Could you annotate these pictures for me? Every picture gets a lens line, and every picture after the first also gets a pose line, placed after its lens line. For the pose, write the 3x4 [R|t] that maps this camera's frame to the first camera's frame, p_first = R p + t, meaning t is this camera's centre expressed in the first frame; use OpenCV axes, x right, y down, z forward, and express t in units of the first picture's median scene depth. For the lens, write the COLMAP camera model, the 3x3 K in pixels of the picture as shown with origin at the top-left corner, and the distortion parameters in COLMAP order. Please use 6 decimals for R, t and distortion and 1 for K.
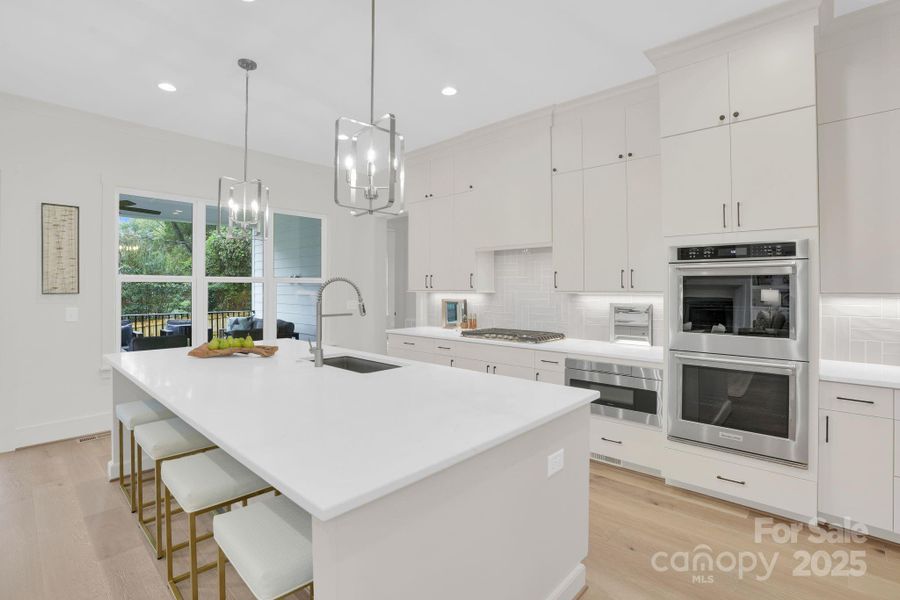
lens RADIAL K [[422.6, 0, 455.8], [0, 422.6, 289.4], [0, 0, 1]] dist [-0.039046, 0.010567]
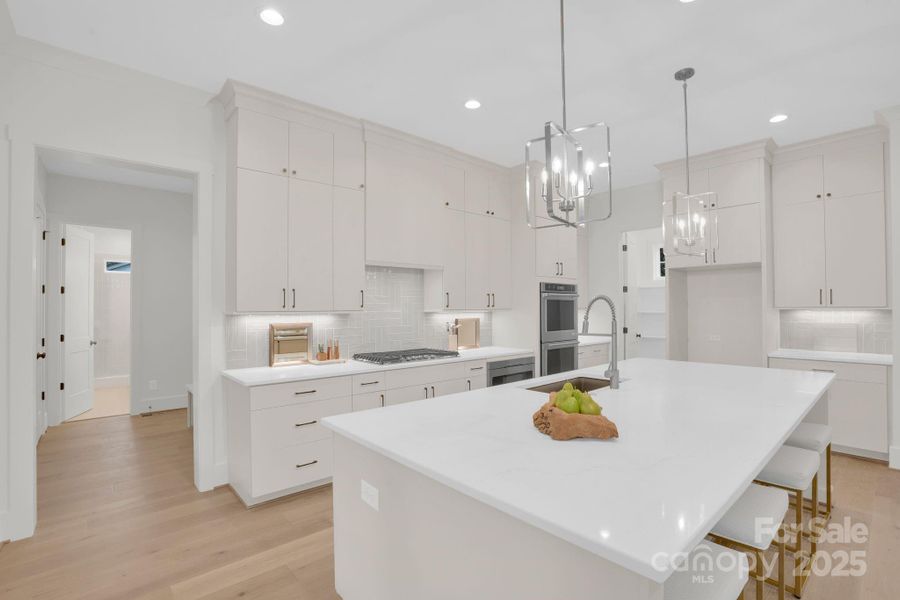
lens RADIAL K [[422.6, 0, 459.4], [0, 422.6, 299.9], [0, 0, 1]] dist [-0.039046, 0.010567]
pose [[0.092186, 0.016942, 0.995598, -1.176917], [0.008772, 0.999803, -0.017826, -0.002999], [-0.995703, 0.010377, 0.092019, 1.124900]]
